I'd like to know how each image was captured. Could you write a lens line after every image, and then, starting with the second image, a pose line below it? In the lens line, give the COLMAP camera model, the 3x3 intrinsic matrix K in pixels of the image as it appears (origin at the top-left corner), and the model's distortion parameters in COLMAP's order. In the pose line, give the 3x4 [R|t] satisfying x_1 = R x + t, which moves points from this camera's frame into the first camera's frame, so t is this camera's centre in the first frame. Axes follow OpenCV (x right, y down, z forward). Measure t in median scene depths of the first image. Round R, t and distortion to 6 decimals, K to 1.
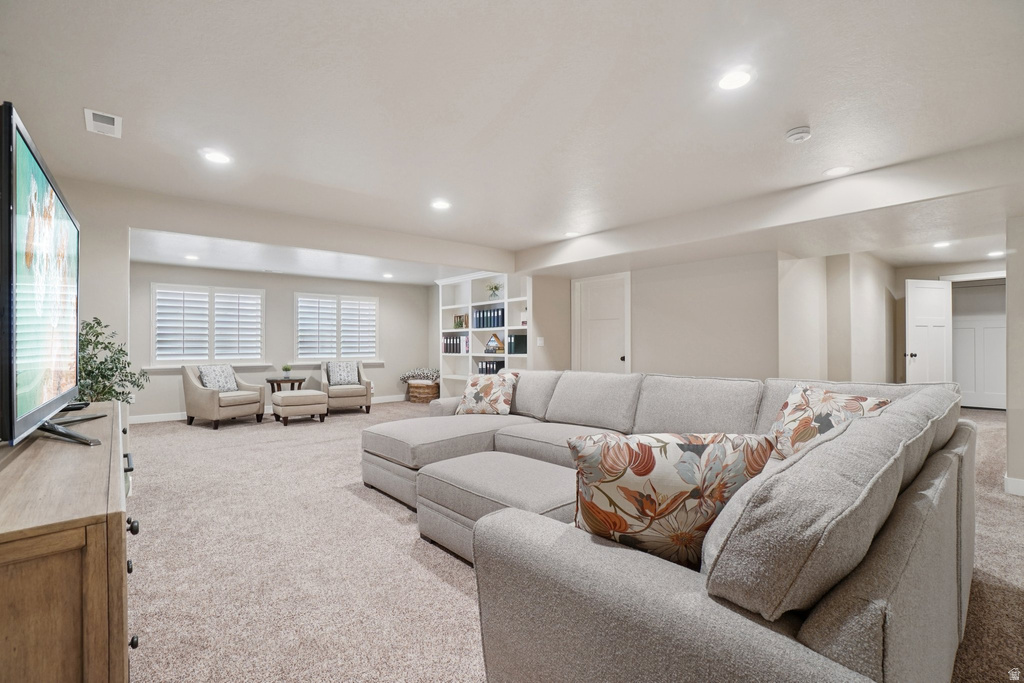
lens RADIAL K [[446.5, 0, 509.8], [0, 446.5, 341.8], [0, 0, 1]] dist [-0.042105, 0.000521]
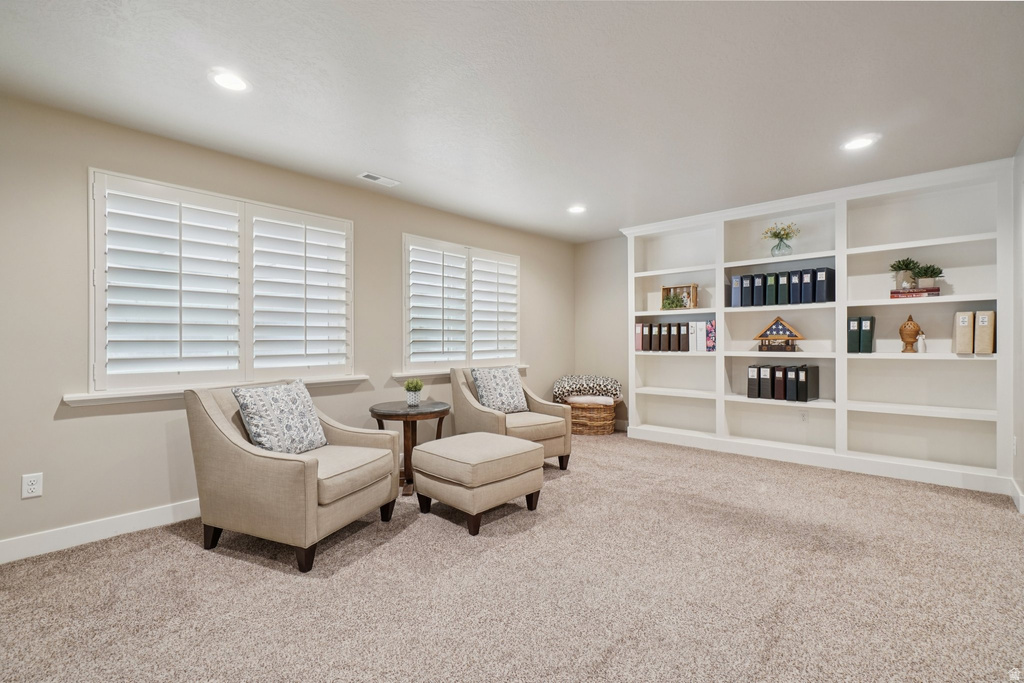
lens RADIAL K [[446.5, 0, 518.0], [0, 446.5, 342.7], [0, 0, 1]] dist [-0.042105, 0.000521]
pose [[0.994963, -0.002803, 0.100208, -0.404556], [0.001801, 0.999947, 0.010089, 0.008803], [-0.100231, -0.009858, 0.994915, 0.475224]]
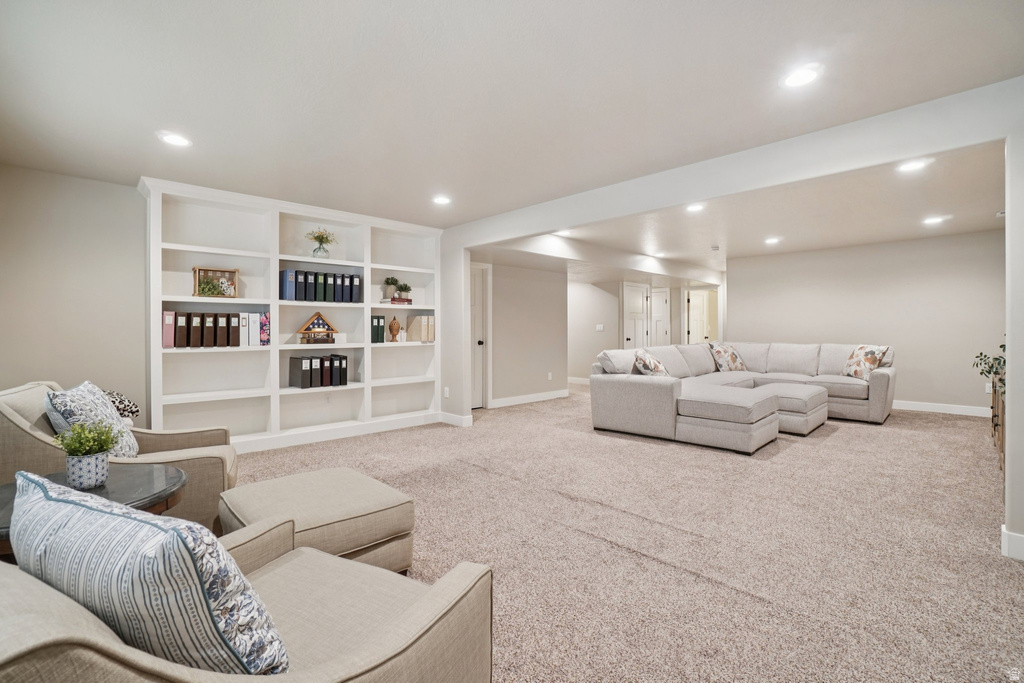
lens RADIAL K [[446.5, 0, 486.1], [0, 446.5, 333.7], [0, 0, 1]] dist [-0.042105, 0.000521]
pose [[-0.001114, -0.000863, 0.999999, -0.637485], [-0.001552, 0.999998, 0.000861, 0.011195], [-0.999998, -0.001551, -0.001115, 0.753775]]
